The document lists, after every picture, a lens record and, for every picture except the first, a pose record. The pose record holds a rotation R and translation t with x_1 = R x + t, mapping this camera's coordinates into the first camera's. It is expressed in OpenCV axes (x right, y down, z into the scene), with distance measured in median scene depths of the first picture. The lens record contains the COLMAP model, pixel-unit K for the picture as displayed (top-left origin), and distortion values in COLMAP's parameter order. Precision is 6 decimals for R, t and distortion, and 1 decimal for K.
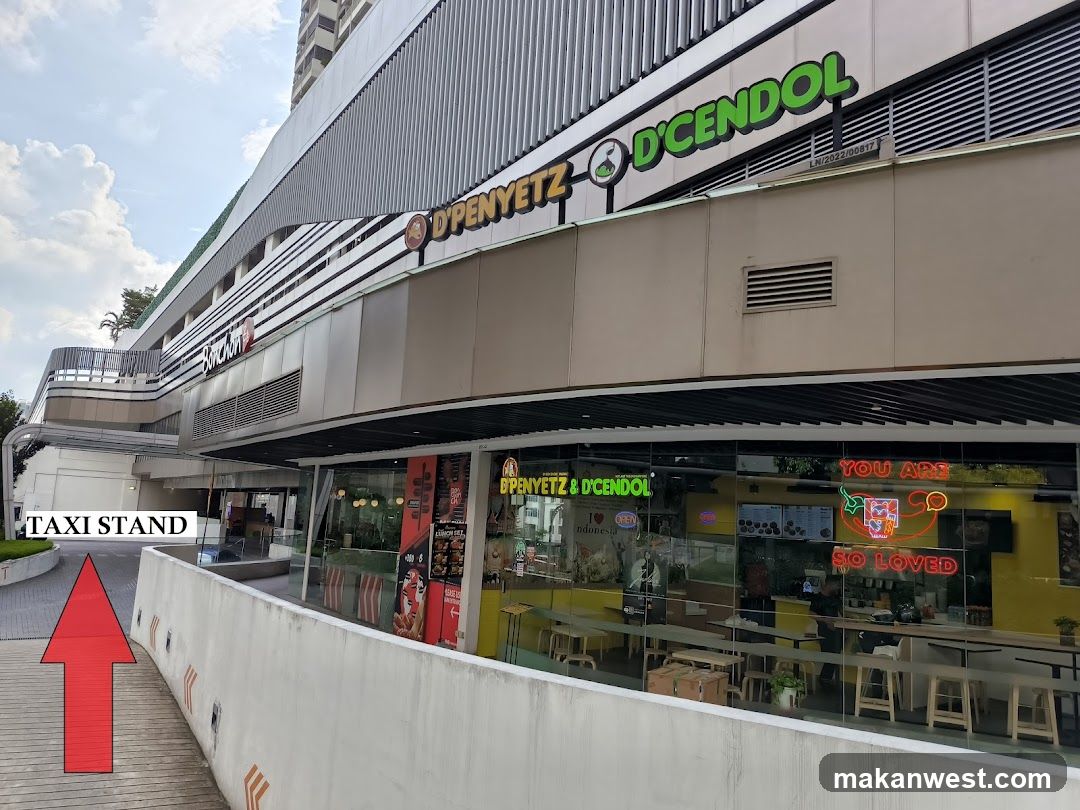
lens RADIAL K [[769.2, 0, 534.9], [0, 769.2, 404.4], [0, 0, 1]] dist [0.142897, -0.233354]
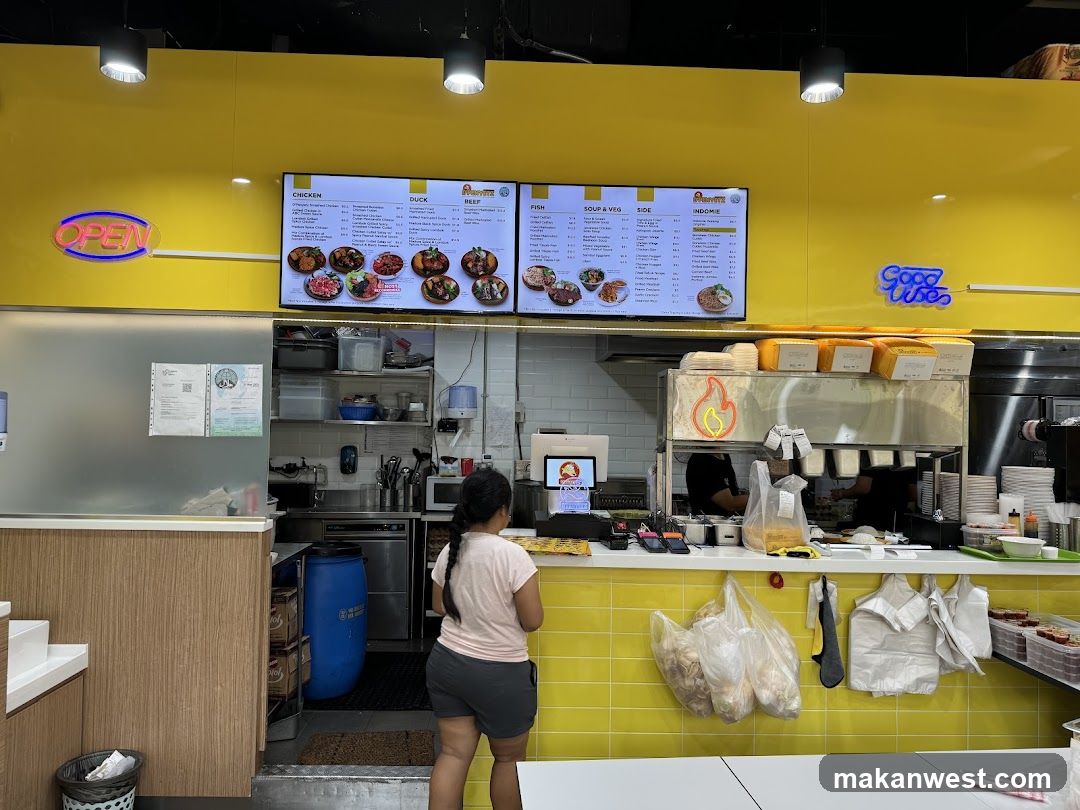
lens RADIAL K [[769.2, 0, 534.9], [0, 769.2, 404.4], [0, 0, 1]] dist [0.142897, -0.233354]
pose [[0.536043, -0.016443, 0.844030, 0.137966], [-0.113738, 0.989288, 0.091508, 0.213723], [-0.836493, -0.145051, 0.528431, 1.046400]]
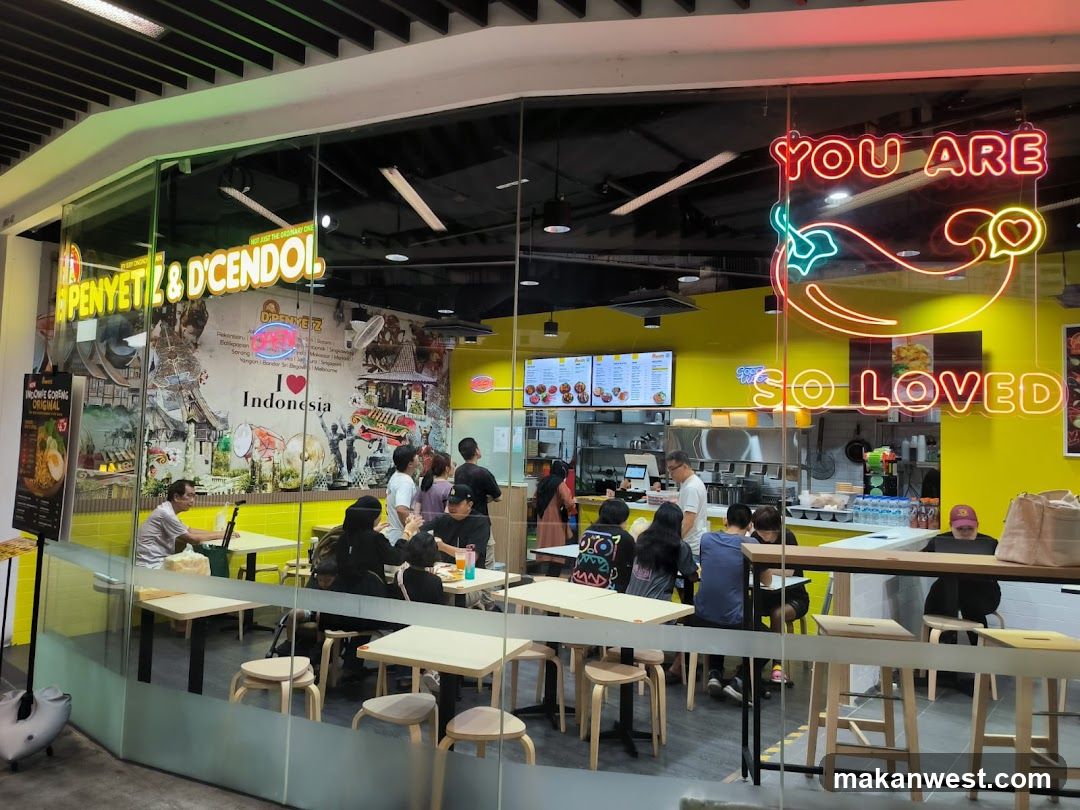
lens RADIAL K [[769.2, 0, 534.9], [0, 769.2, 404.4], [0, 0, 1]] dist [0.142897, -0.233354]
pose [[0.965691, -0.011655, 0.259431, 0.134244], [-0.016584, 0.994186, 0.106392, 0.125870], [-0.259162, -0.107044, 0.959884, 0.502302]]
